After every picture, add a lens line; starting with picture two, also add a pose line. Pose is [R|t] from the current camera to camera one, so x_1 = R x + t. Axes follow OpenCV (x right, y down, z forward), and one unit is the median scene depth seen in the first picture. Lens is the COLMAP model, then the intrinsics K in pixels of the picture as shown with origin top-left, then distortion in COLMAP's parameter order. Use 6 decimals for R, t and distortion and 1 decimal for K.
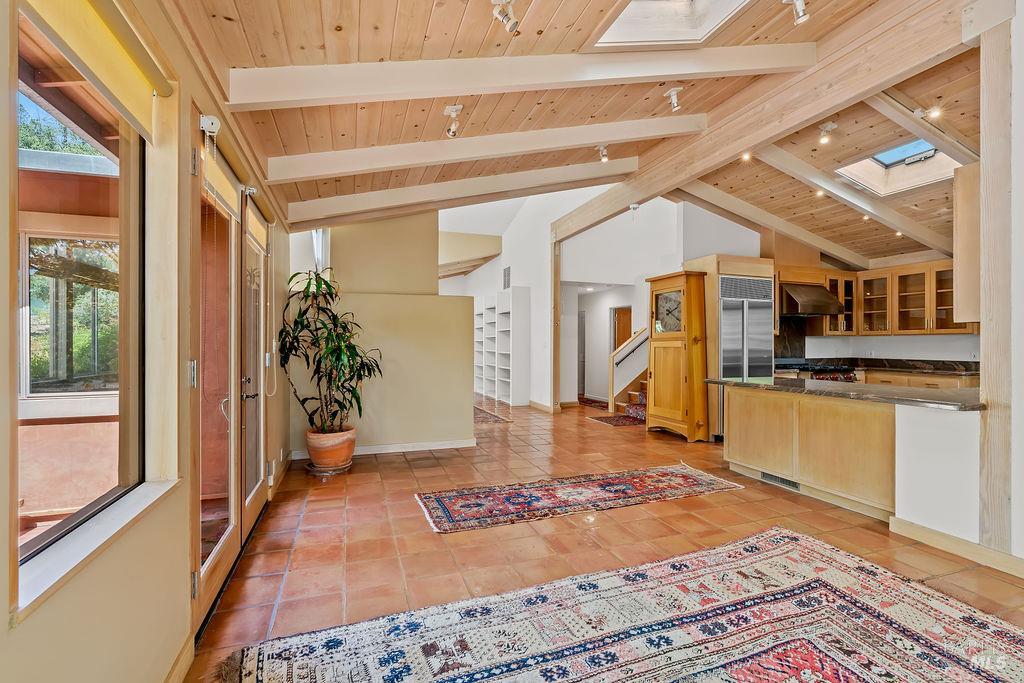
lens RADIAL K [[463.8, 0, 512.2], [0, 463.8, 343.0], [0, 0, 1]] dist [-0.010442, 0.003189]
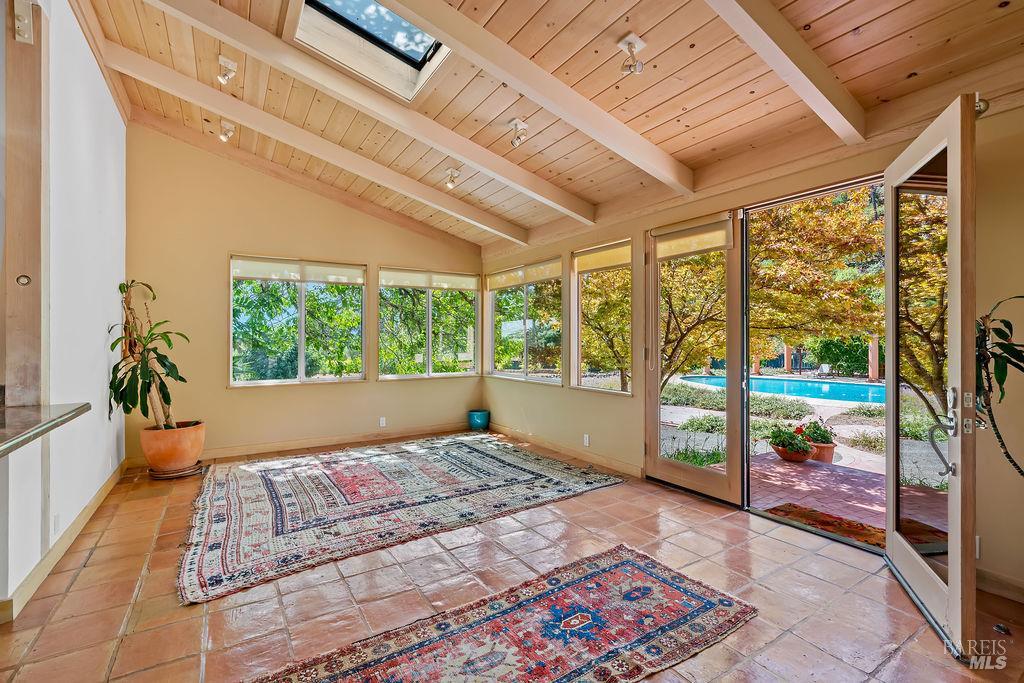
lens RADIAL K [[463.8, 0, 504.8], [0, 463.8, 337.1], [0, 0, 1]] dist [-0.010442, 0.003189]
pose [[-0.978630, -0.001661, -0.205620, 0.182553], [-0.000883, 0.999992, -0.003876, -0.002804], [0.205625, -0.003612, -0.978624, 1.287060]]
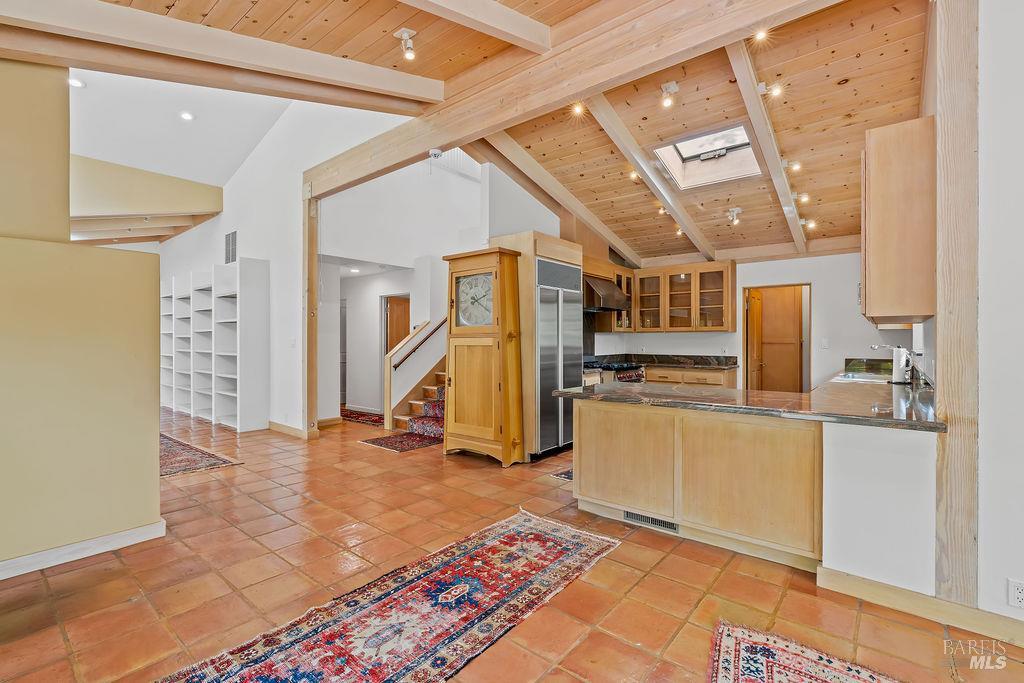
lens RADIAL K [[463.8, 0, 513.4], [0, 463.8, 341.1], [0, 0, 1]] dist [-0.010442, 0.003189]
pose [[0.858872, -0.003791, 0.512176, -0.006800], [0.001015, 0.999983, 0.005700, -0.004267], [-0.512189, -0.004375, 0.858861, 0.428243]]
